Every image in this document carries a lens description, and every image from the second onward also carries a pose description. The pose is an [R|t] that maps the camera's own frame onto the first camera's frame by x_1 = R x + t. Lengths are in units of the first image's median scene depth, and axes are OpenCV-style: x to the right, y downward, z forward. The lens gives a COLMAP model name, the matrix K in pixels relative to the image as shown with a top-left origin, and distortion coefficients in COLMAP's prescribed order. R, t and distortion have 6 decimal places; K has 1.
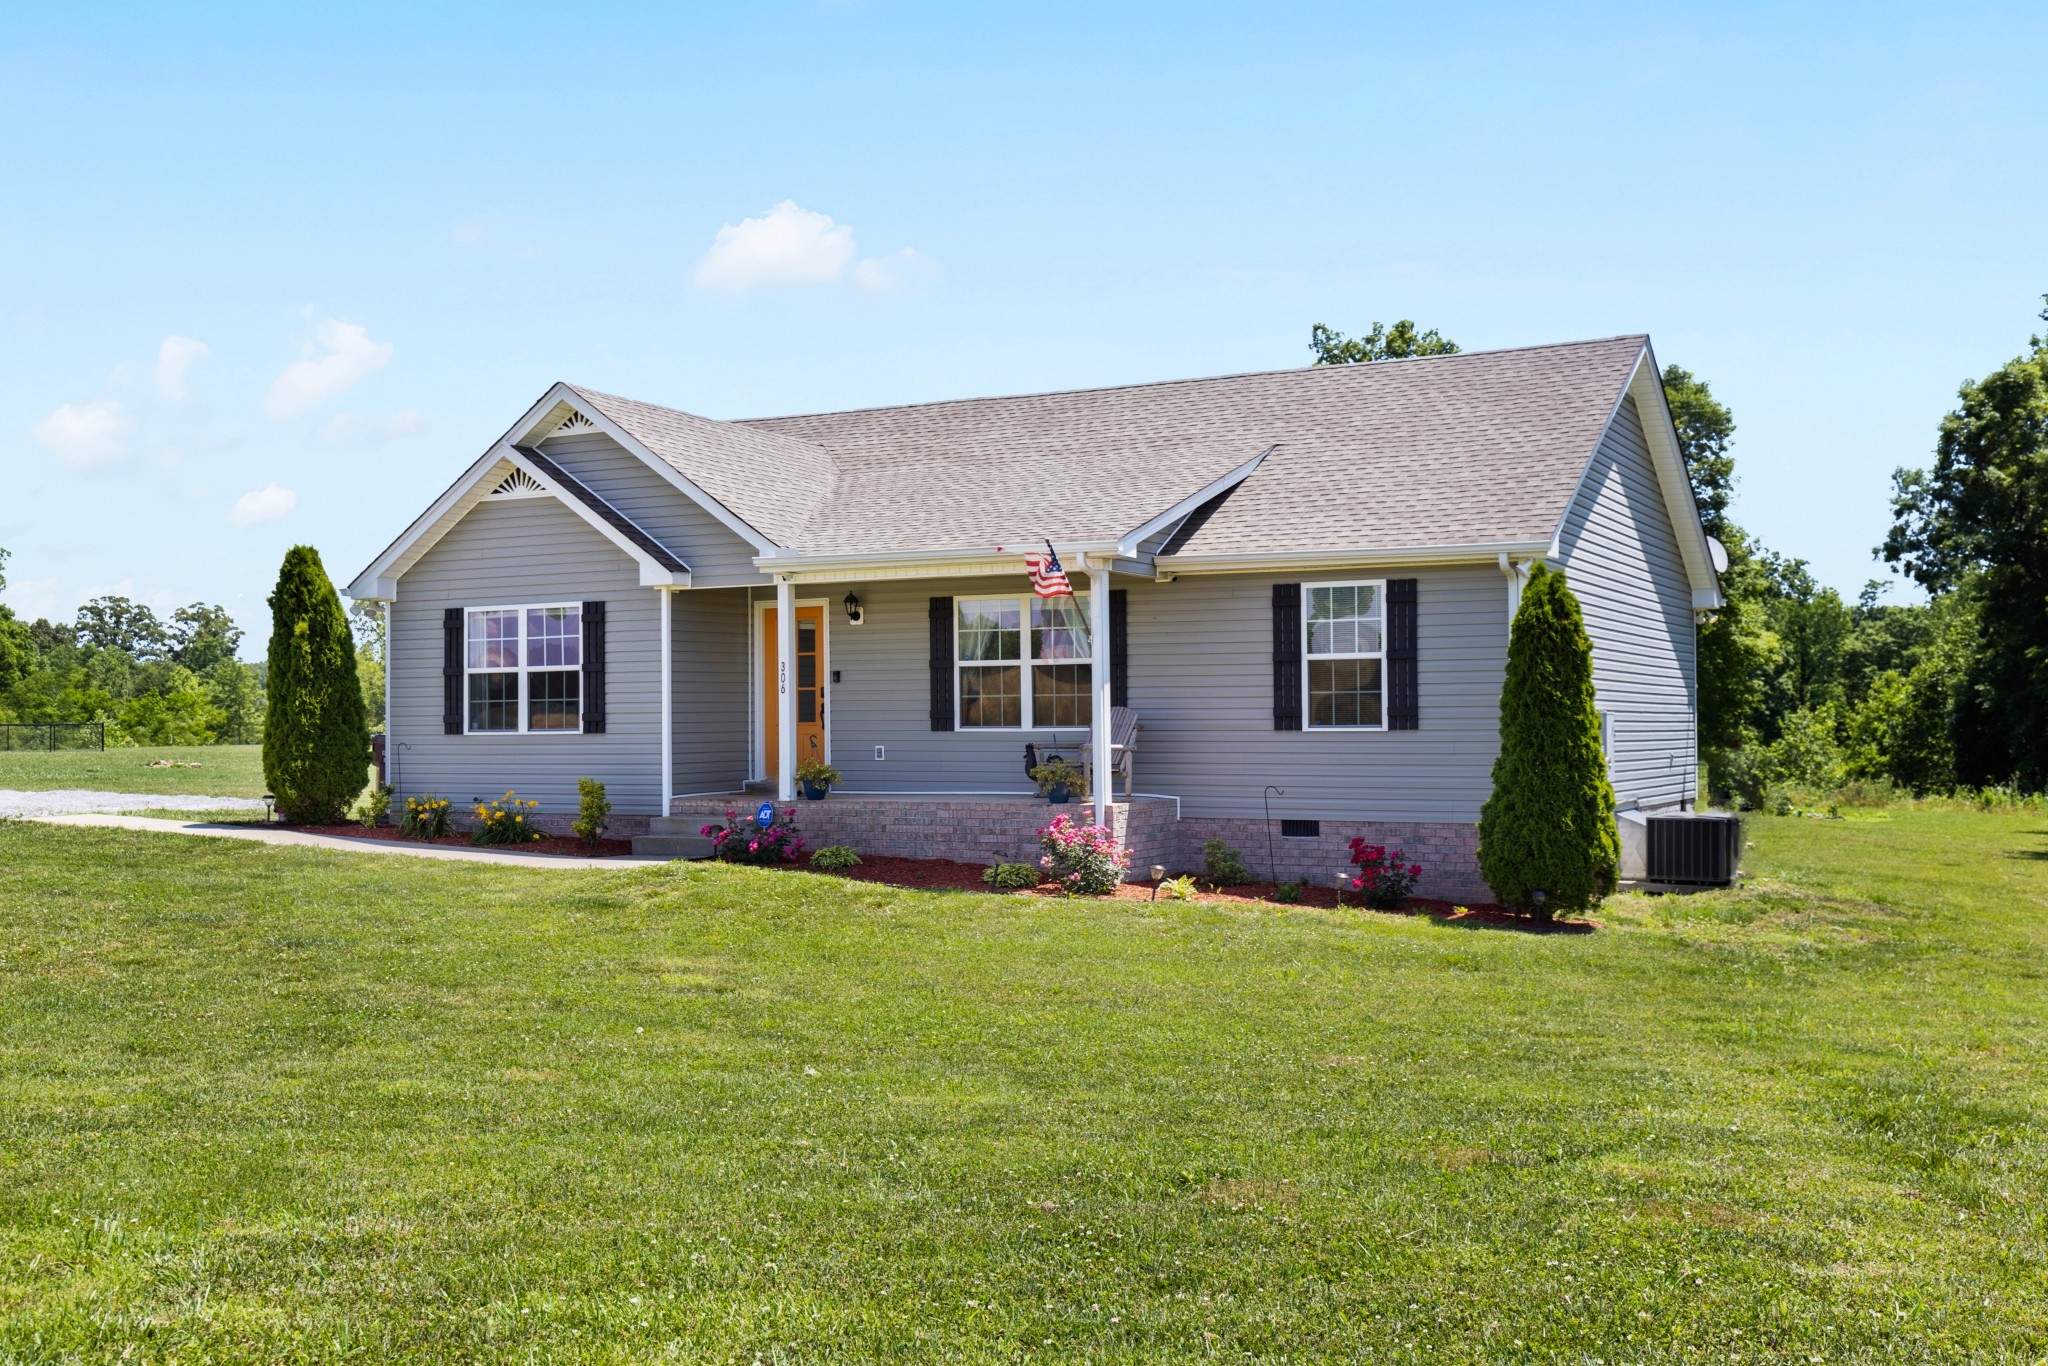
lens RADIAL K [[1881.9, 0, 1024.0], [0, 1881.9, 683.0], [0, 0, 1]] dist [0.115373, -0.001901]
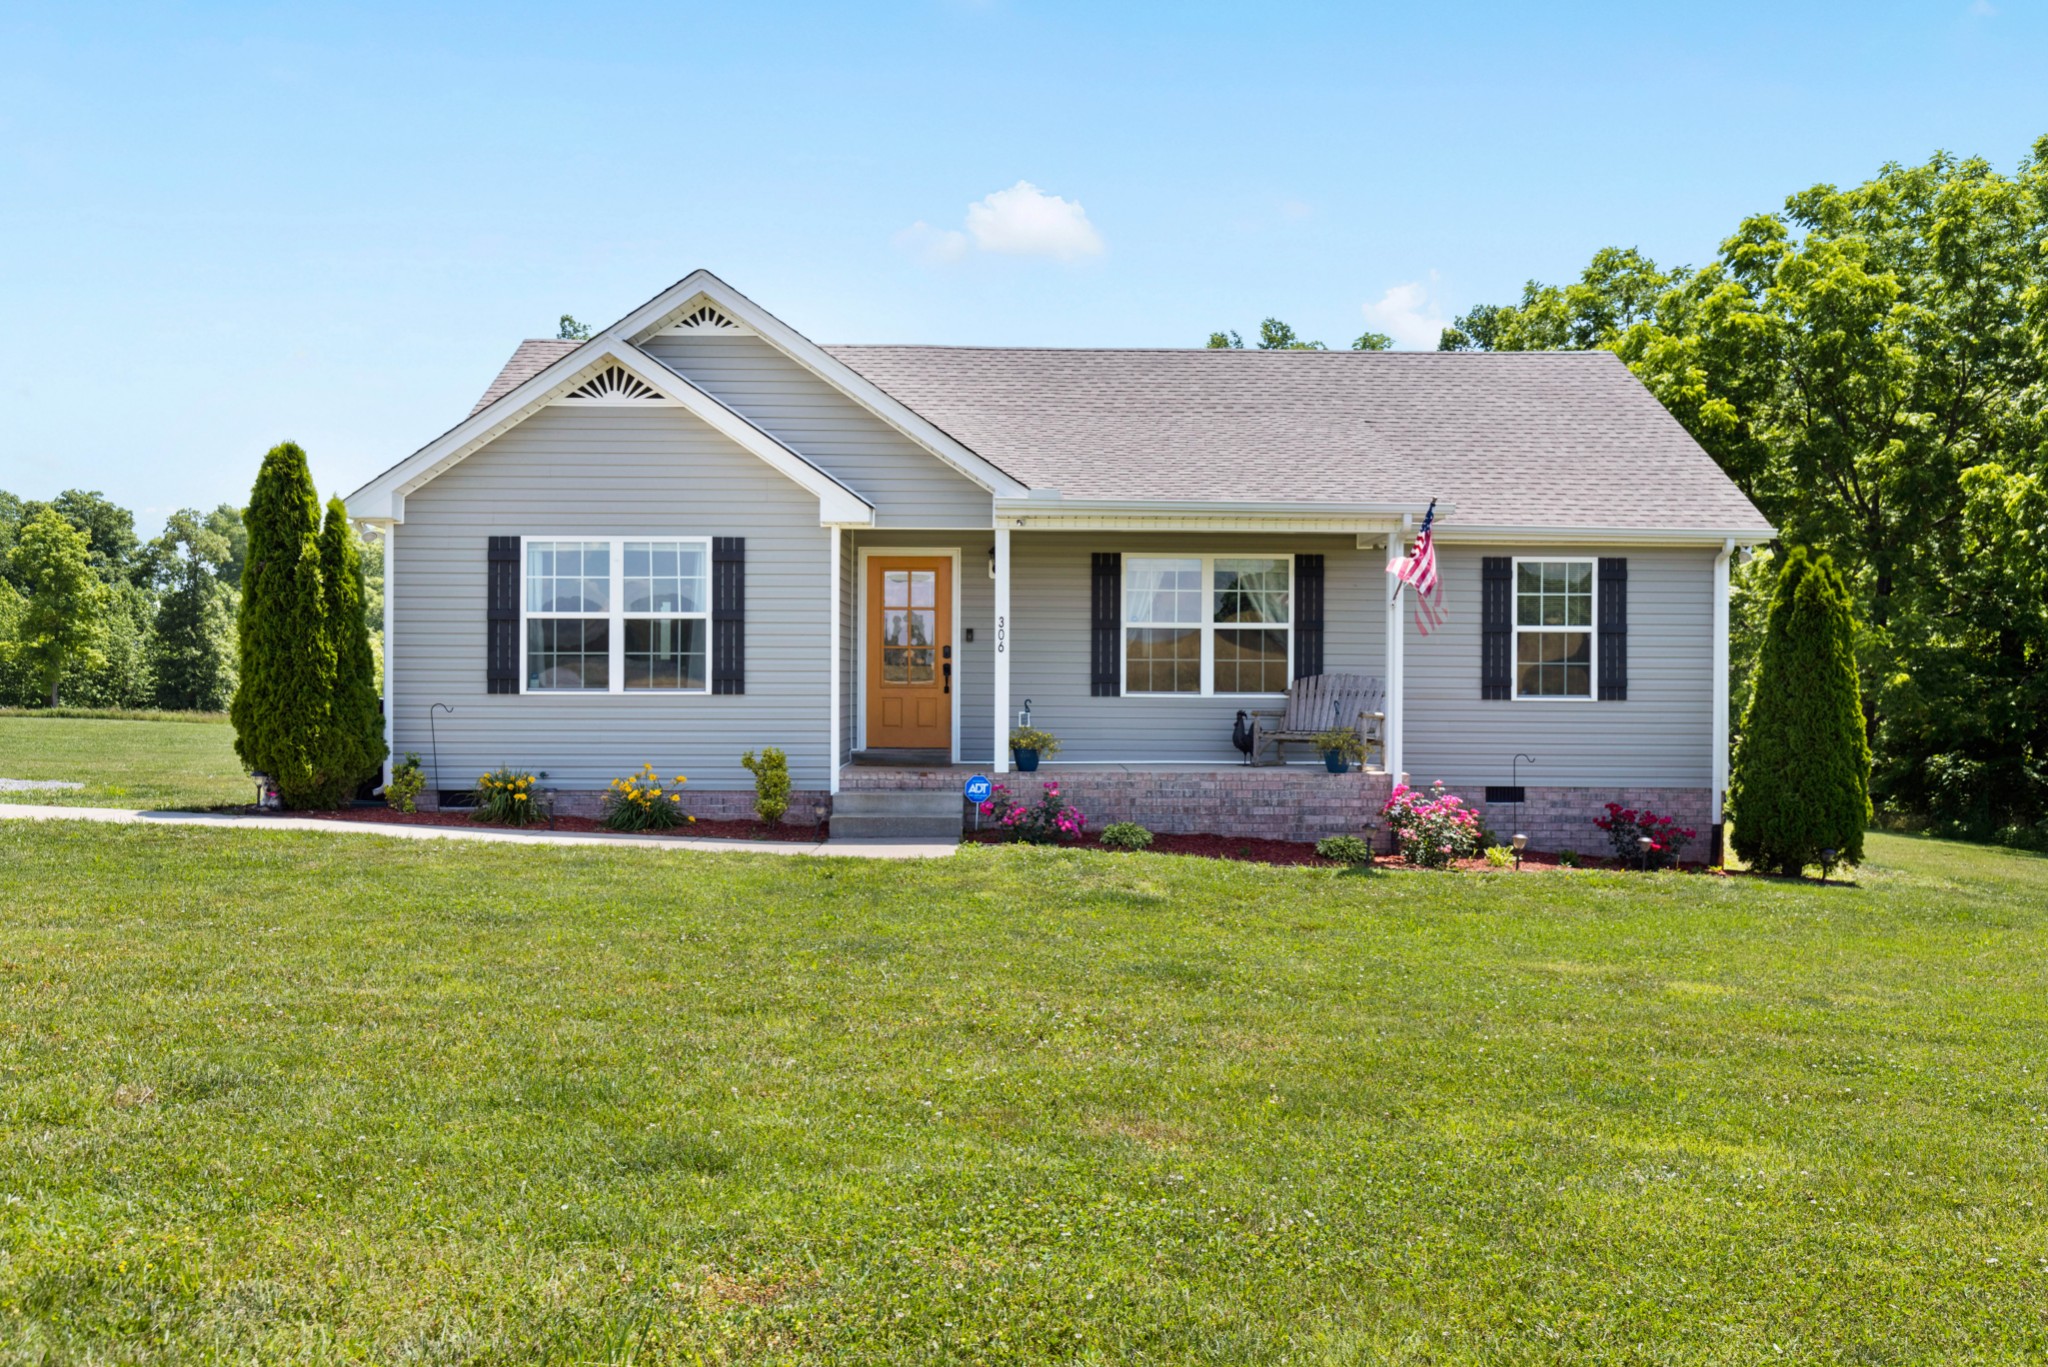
lens RADIAL K [[1881.9, 0, 1024.0], [0, 1881.9, 683.5], [0, 0, 1]] dist [0.115373, -0.001901]
pose [[0.868670, 0.012787, 0.495225, -0.539107], [-0.022460, 0.999655, 0.013585, 0.007314], [-0.494881, -0.022924, 0.868658, 0.209775]]
